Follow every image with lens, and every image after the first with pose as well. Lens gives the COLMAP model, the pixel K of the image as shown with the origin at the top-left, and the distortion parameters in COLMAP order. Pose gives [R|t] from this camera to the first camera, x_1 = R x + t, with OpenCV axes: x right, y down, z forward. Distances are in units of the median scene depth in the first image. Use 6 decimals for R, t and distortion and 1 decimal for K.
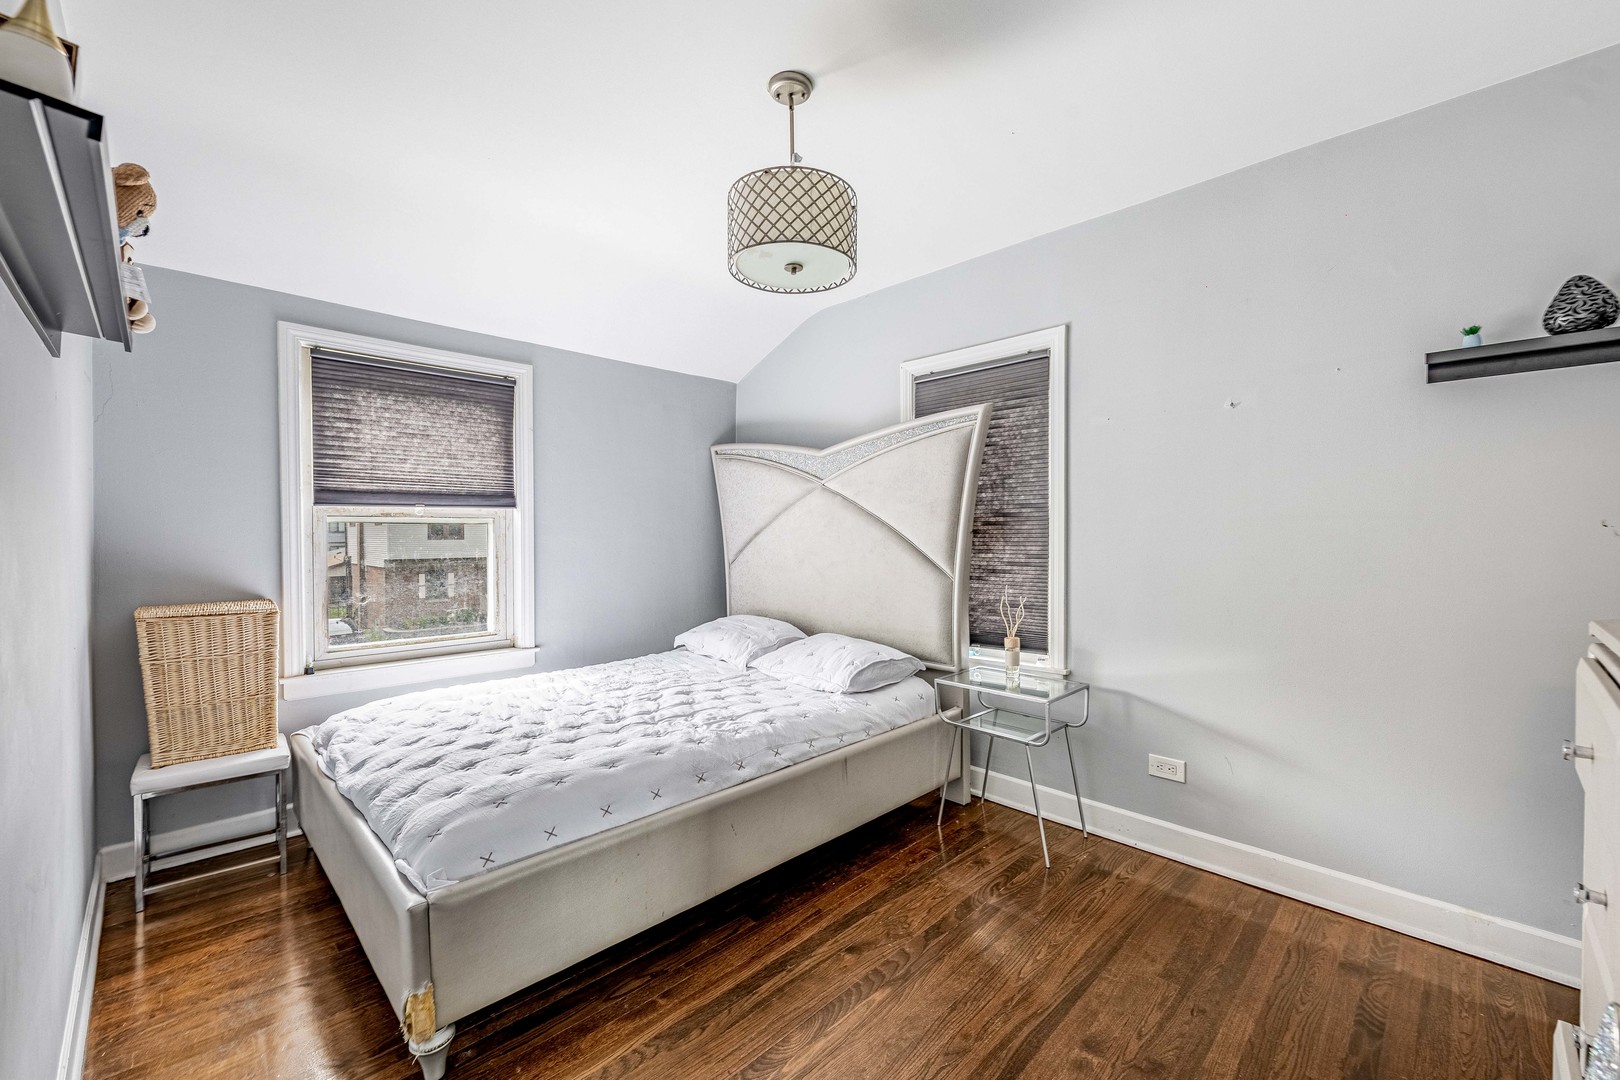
lens RADIAL K [[664.1, 0, 803.2], [0, 664.1, 542.5], [0, 0, 1]] dist [0.001886, -0.000834]
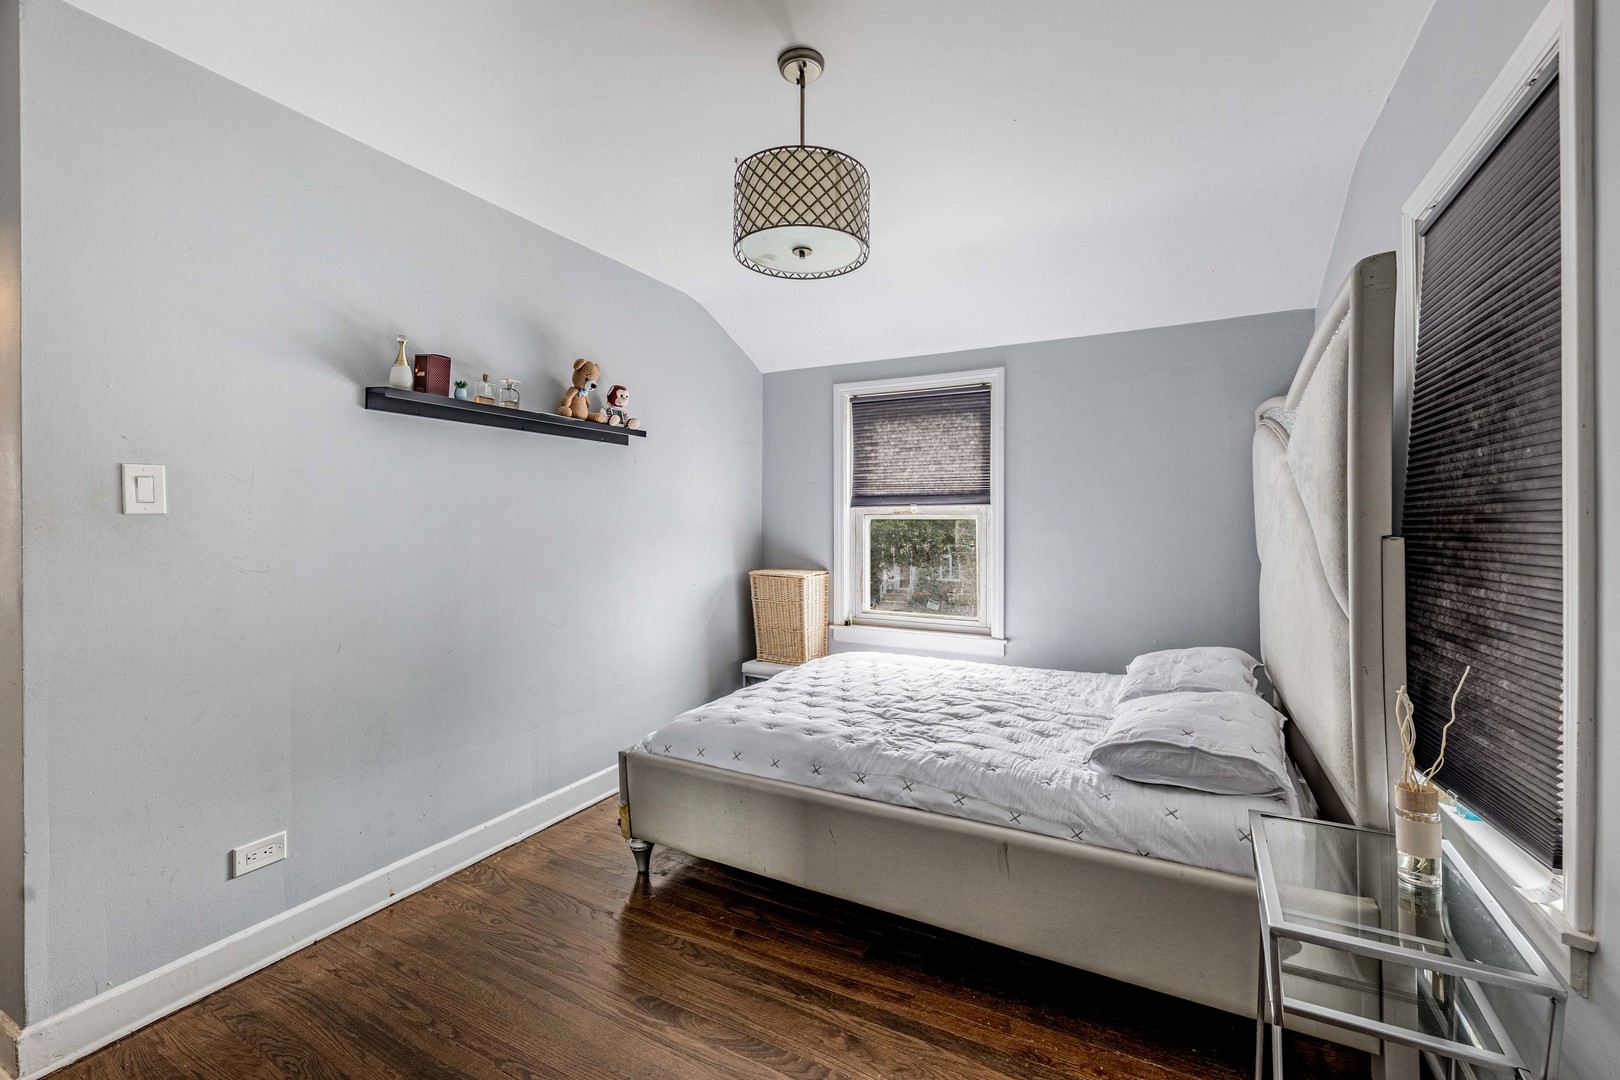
lens RADIAL K [[664.1, 0, 808.2], [0, 664.1, 523.2], [0, 0, 1]] dist [0.001886, -0.000834]
pose [[0.296558, 0.003101, -0.955010, 0.663019], [-0.018386, 0.999828, -0.002463, -0.019036], [0.954838, 0.018289, 0.296564, 0.545799]]
